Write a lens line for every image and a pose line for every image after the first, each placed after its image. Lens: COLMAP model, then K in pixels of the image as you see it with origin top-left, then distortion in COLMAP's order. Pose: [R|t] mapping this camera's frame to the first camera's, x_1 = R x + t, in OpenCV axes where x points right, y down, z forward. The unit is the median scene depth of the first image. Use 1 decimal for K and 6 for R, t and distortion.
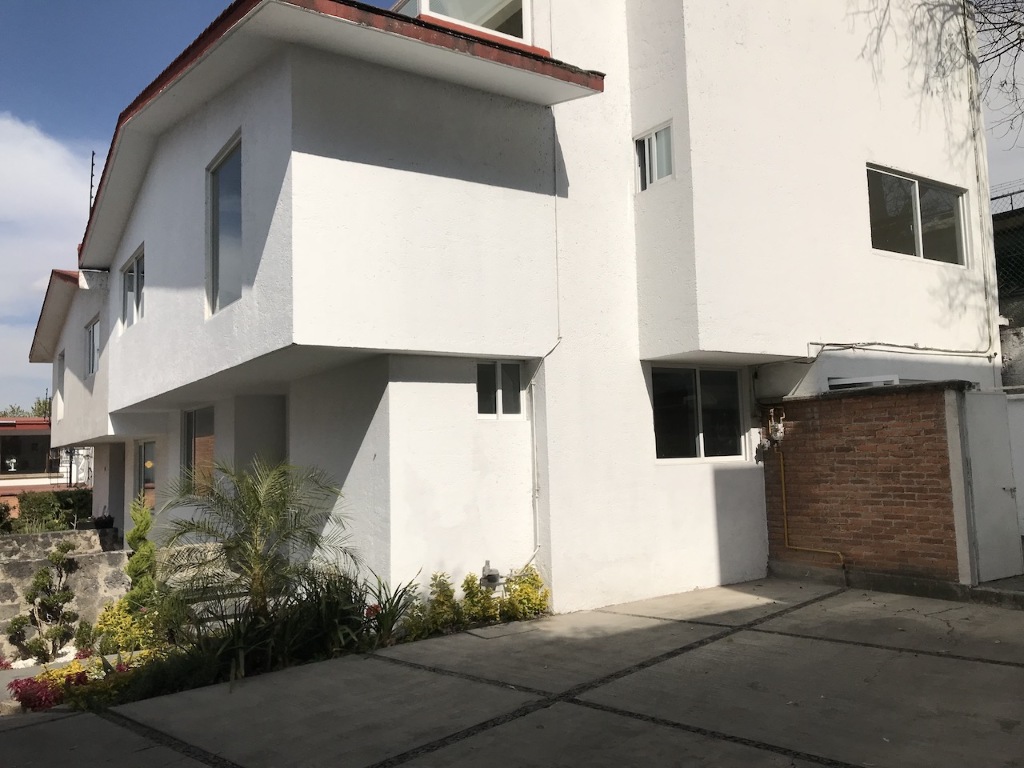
lens RADIAL K [[841.8, 0, 512.6], [0, 841.8, 383.7], [0, 0, 1]] dist [0.026784, 0.001682]
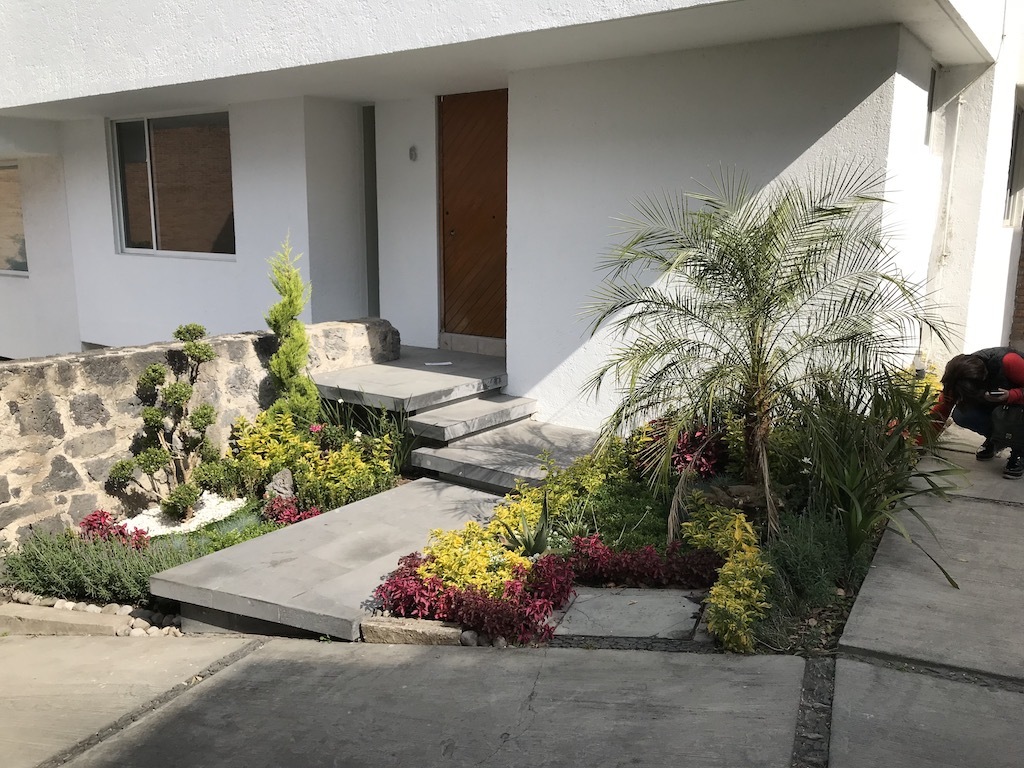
lens RADIAL K [[841.8, 0, 511.9], [0, 841.8, 383.0], [0, 0, 1]] dist [0.026784, 0.001682]
pose [[0.935688, -0.024842, 0.351953, -0.528977], [-0.071197, 0.963705, 0.257303, 0.063430], [-0.345570, -0.265813, 0.899958, 0.402648]]
